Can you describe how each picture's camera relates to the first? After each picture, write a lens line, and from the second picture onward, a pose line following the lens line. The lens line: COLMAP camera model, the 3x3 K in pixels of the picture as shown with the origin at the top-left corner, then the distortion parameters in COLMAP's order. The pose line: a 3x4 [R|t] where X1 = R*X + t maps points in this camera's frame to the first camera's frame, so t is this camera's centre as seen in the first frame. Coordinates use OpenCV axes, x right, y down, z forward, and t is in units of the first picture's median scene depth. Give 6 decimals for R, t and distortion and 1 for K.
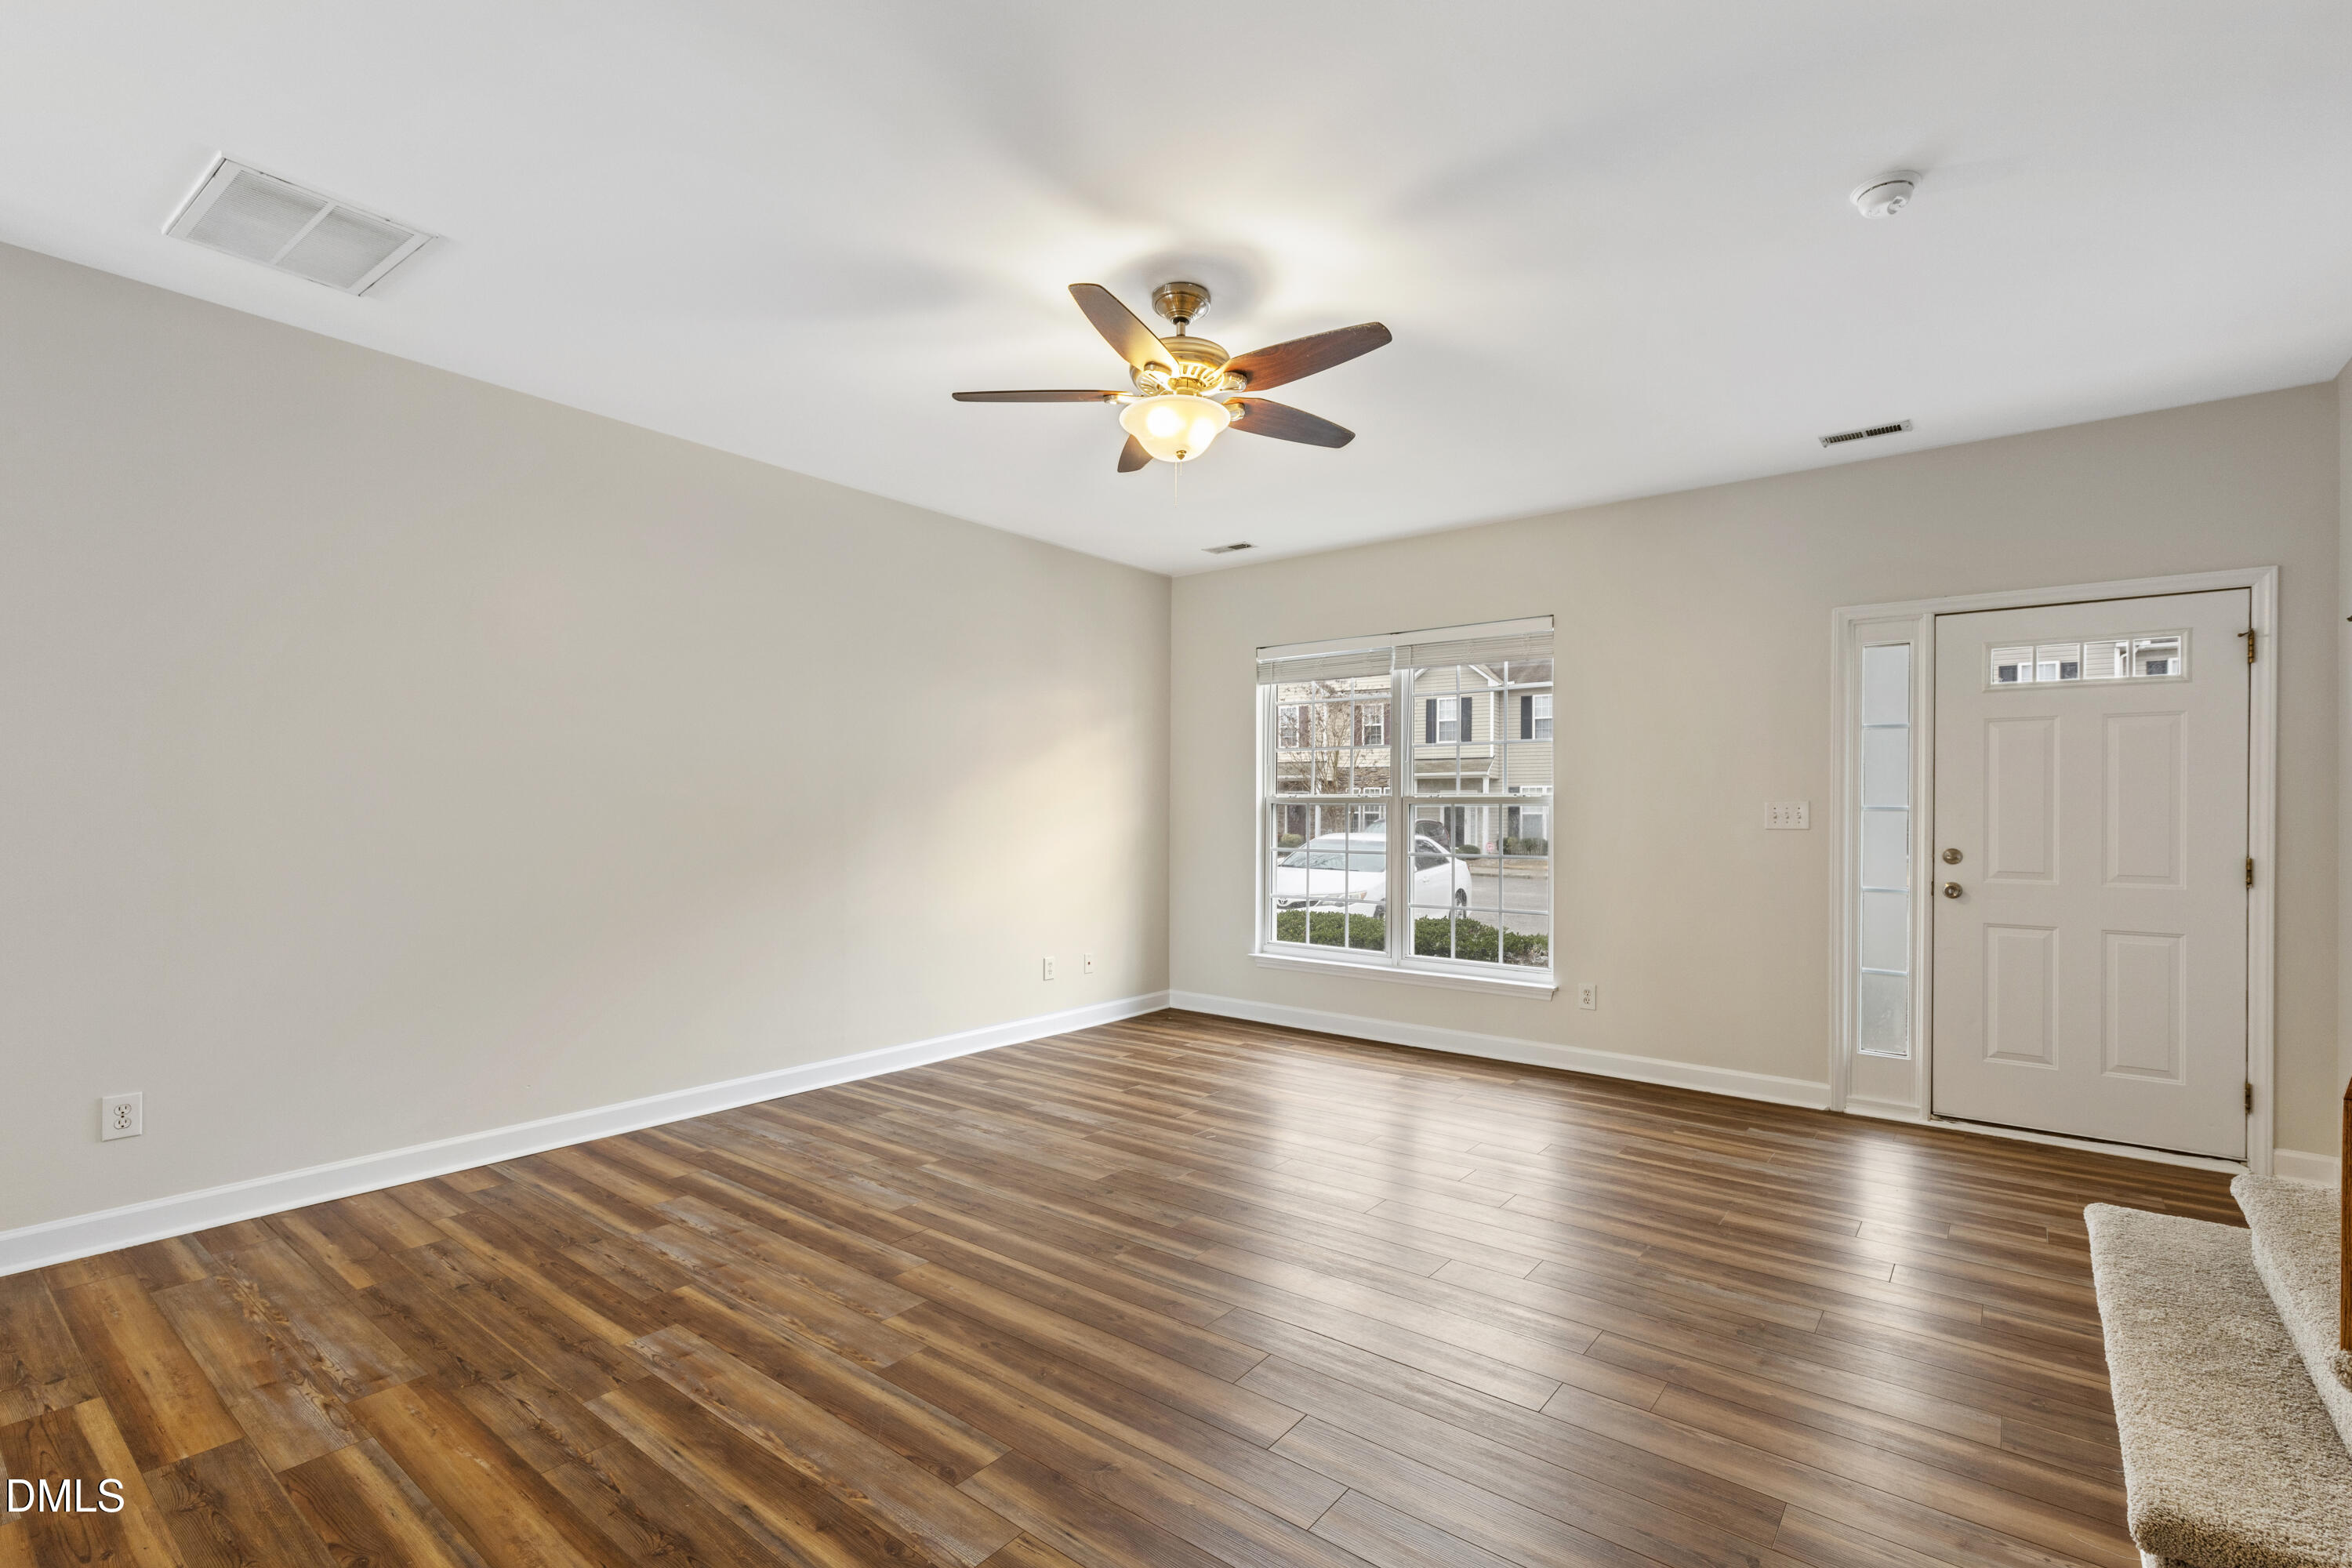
lens RADIAL K [[1058.7, 0, 1202.1], [0, 1058.7, 808.4], [0, 0, 1]] dist [0.002363, 0.001830]
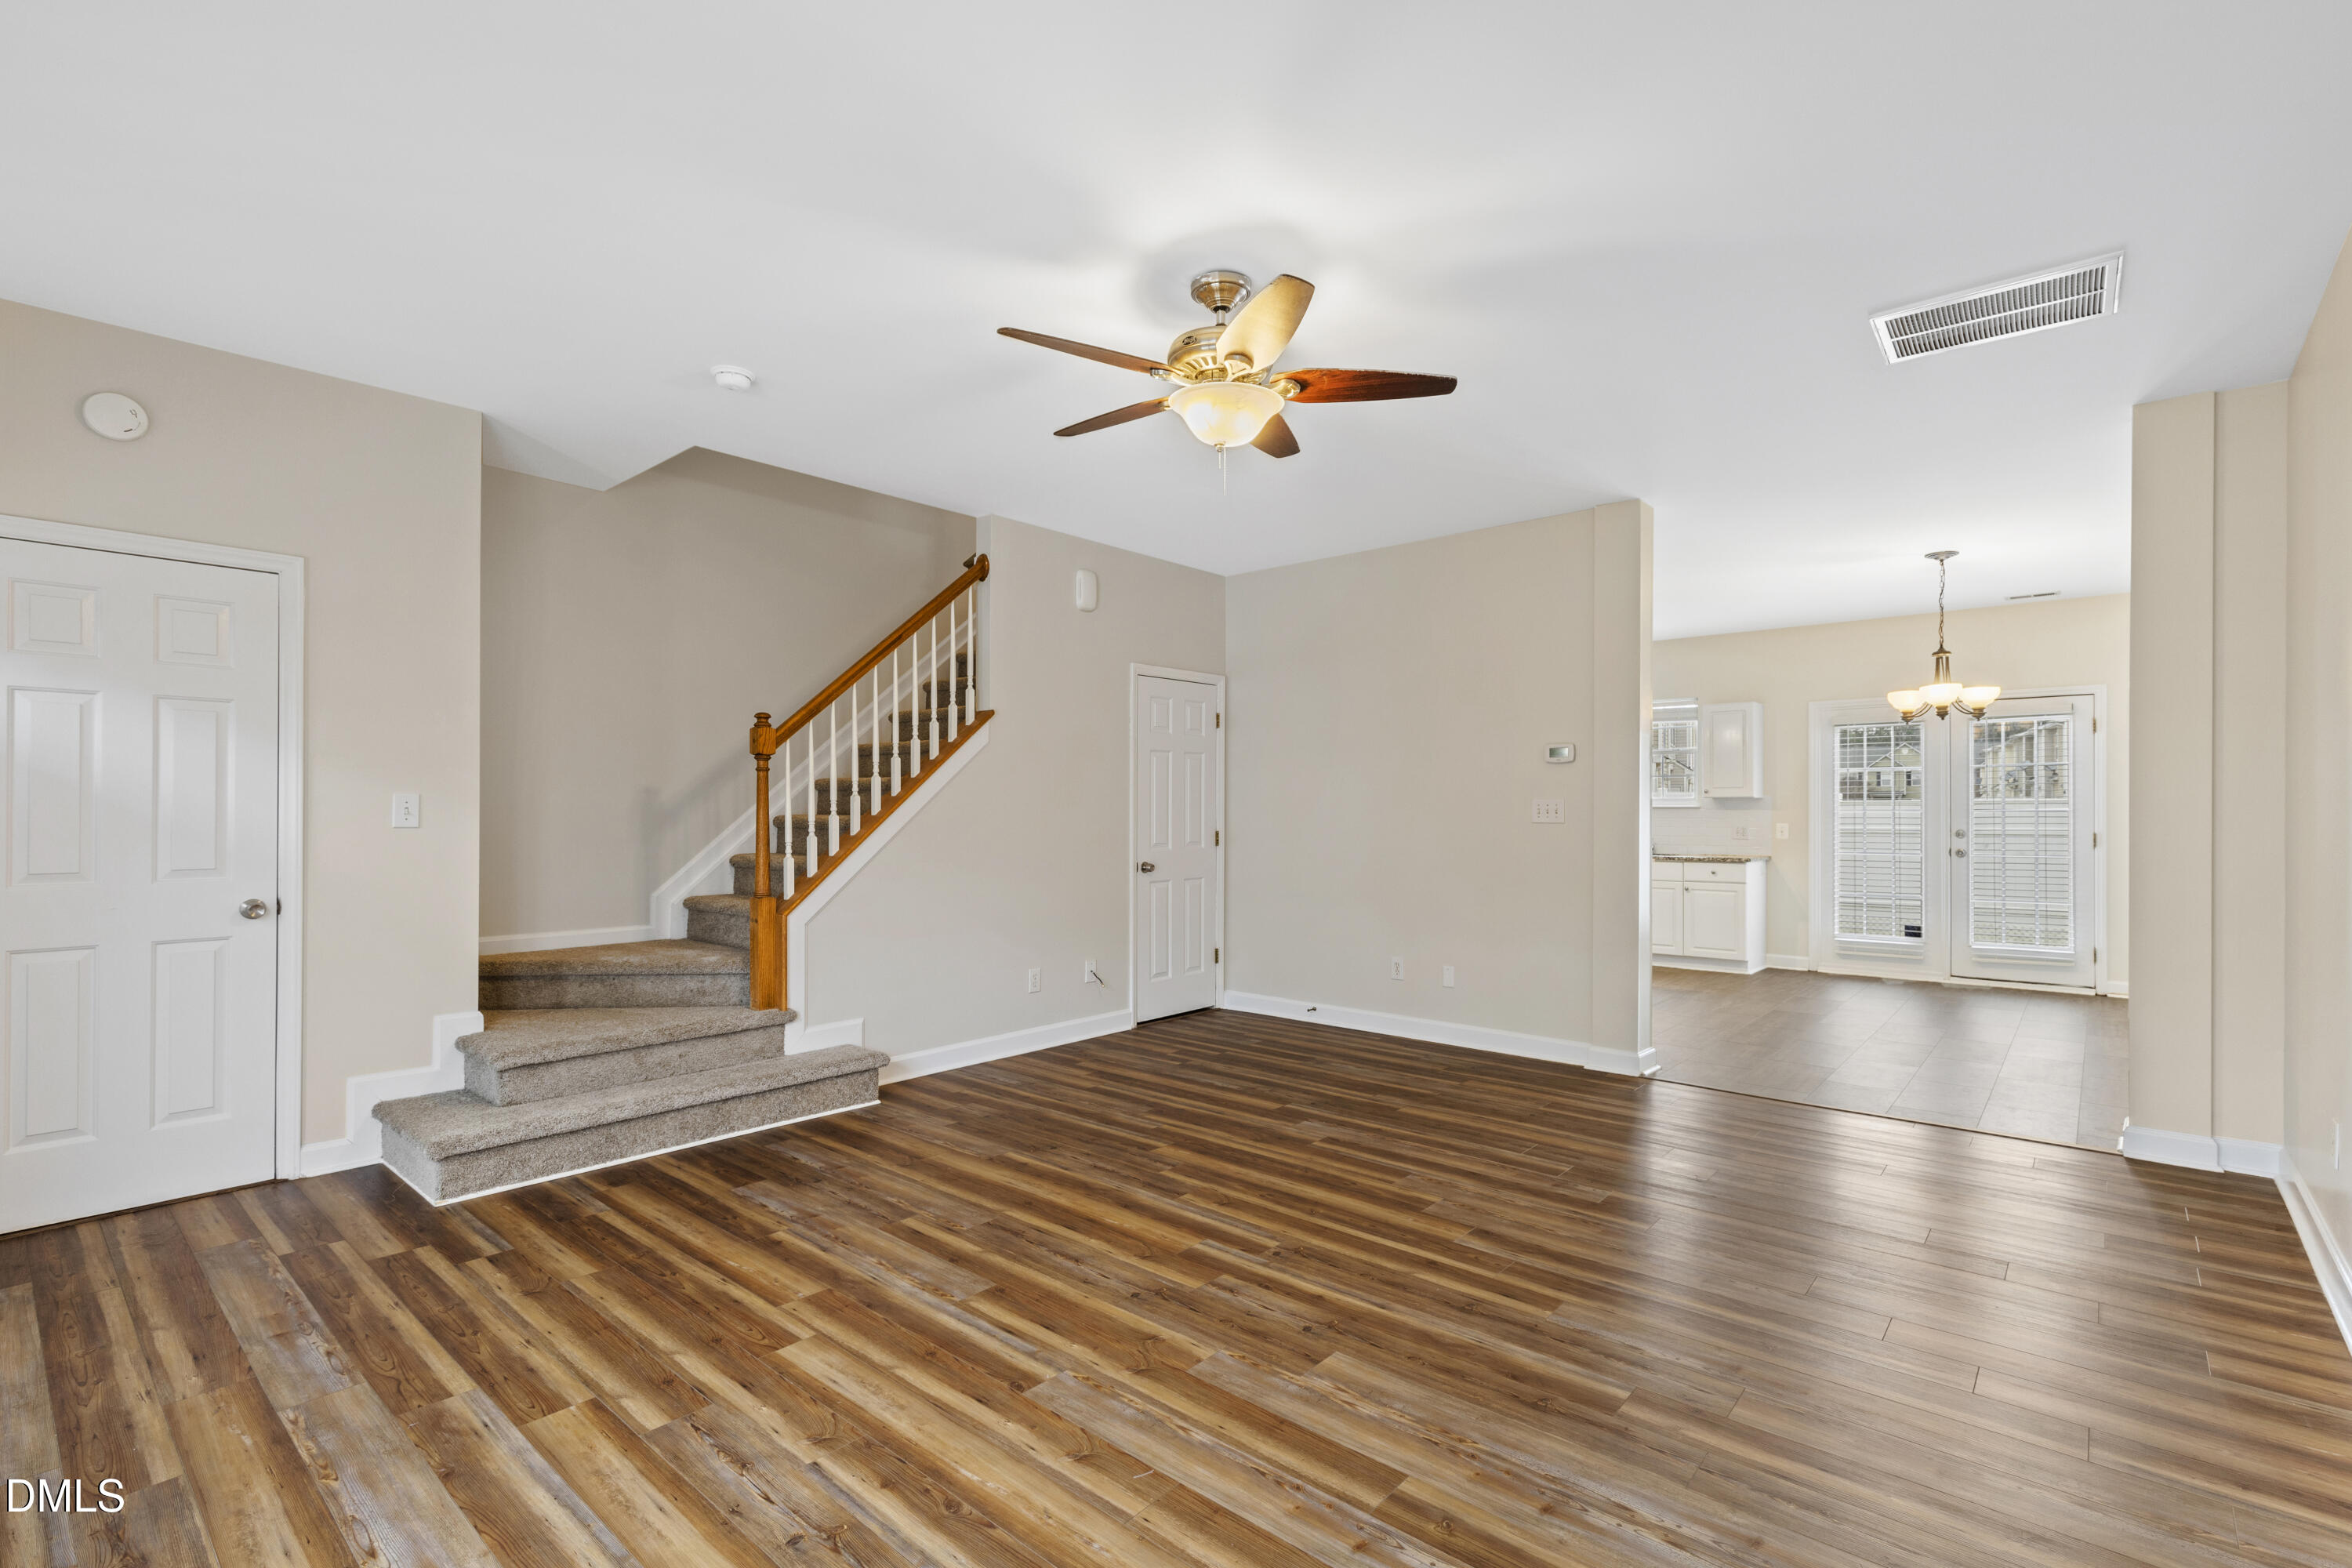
lens RADIAL K [[1058.7, 0, 1211.4], [0, 1058.7, 811.8], [0, 0, 1]] dist [0.002363, 0.001830]
pose [[-0.999158, -0.008439, 0.040138, -0.112060], [-0.008345, 0.999962, 0.002504, -0.000388], [-0.040158, 0.002167, -0.999191, 4.161221]]
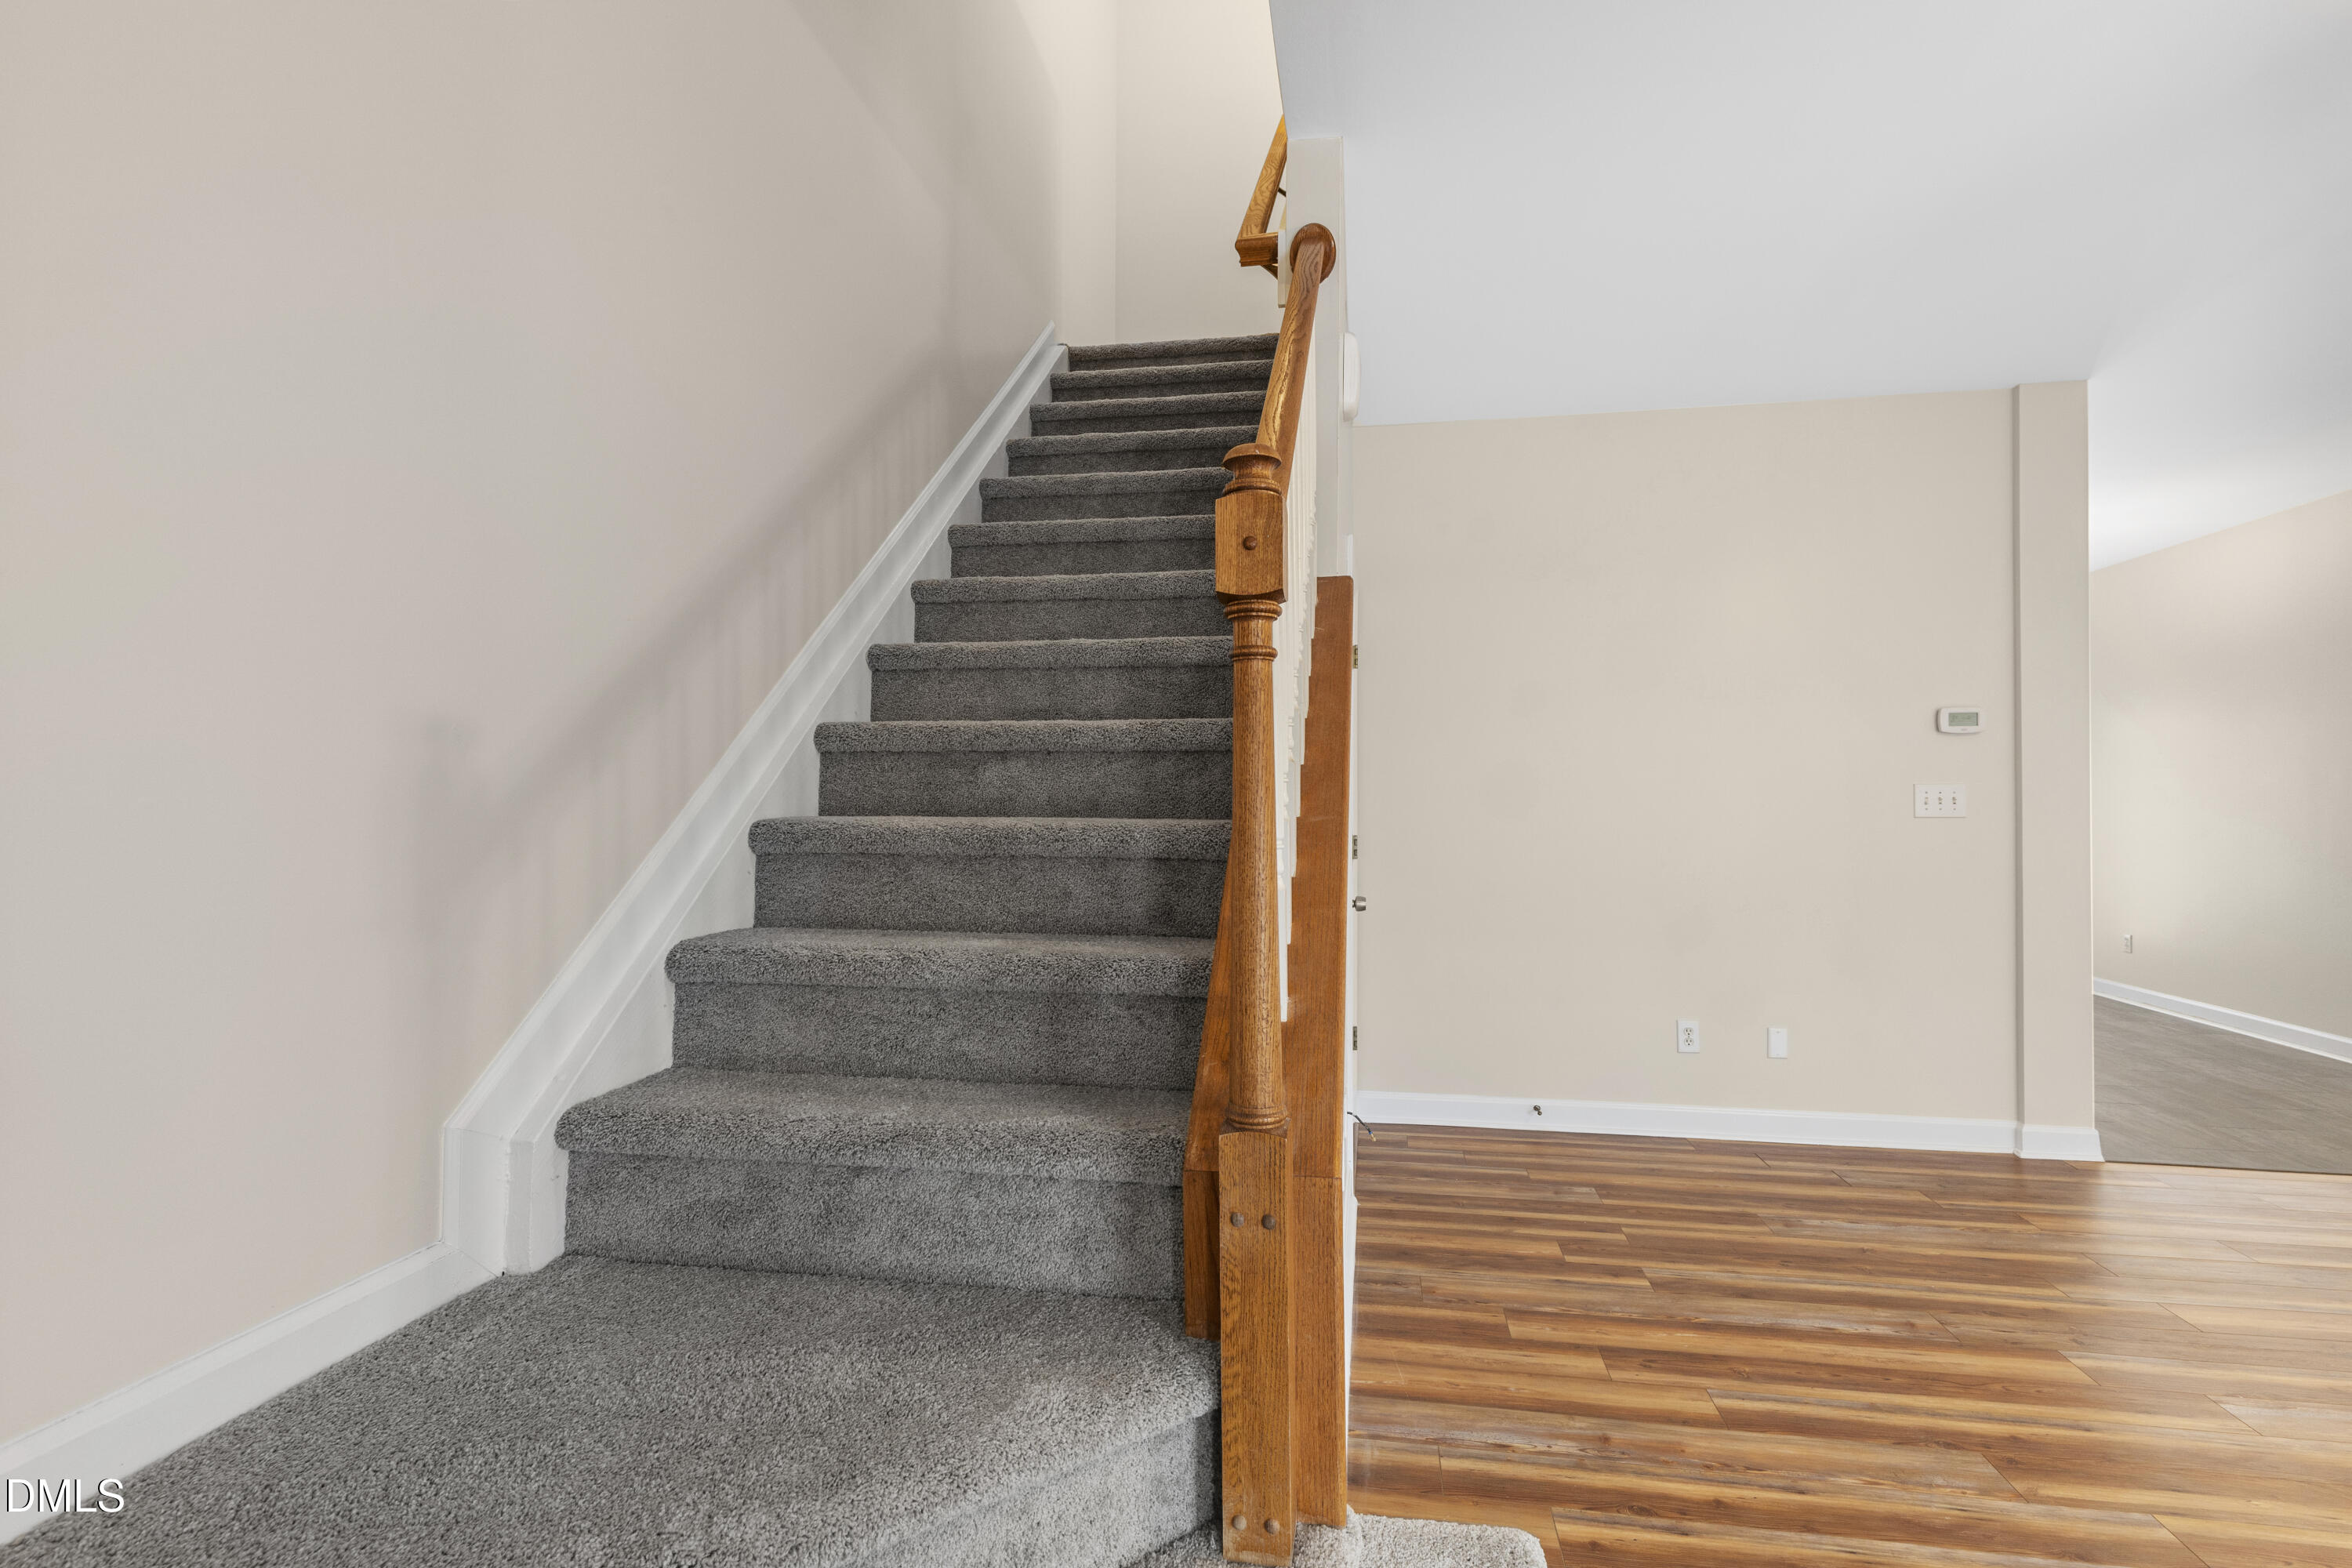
lens RADIAL K [[1058.7, 0, 1201.5], [0, 1058.7, 788.6], [0, 0, 1]] dist [0.002363, 0.001830]
pose [[-0.877635, -0.010936, -0.479205, 1.754661], [-0.004146, 0.999875, -0.015226, 0.015080], [0.479311, -0.011376, -0.877571, 1.855598]]
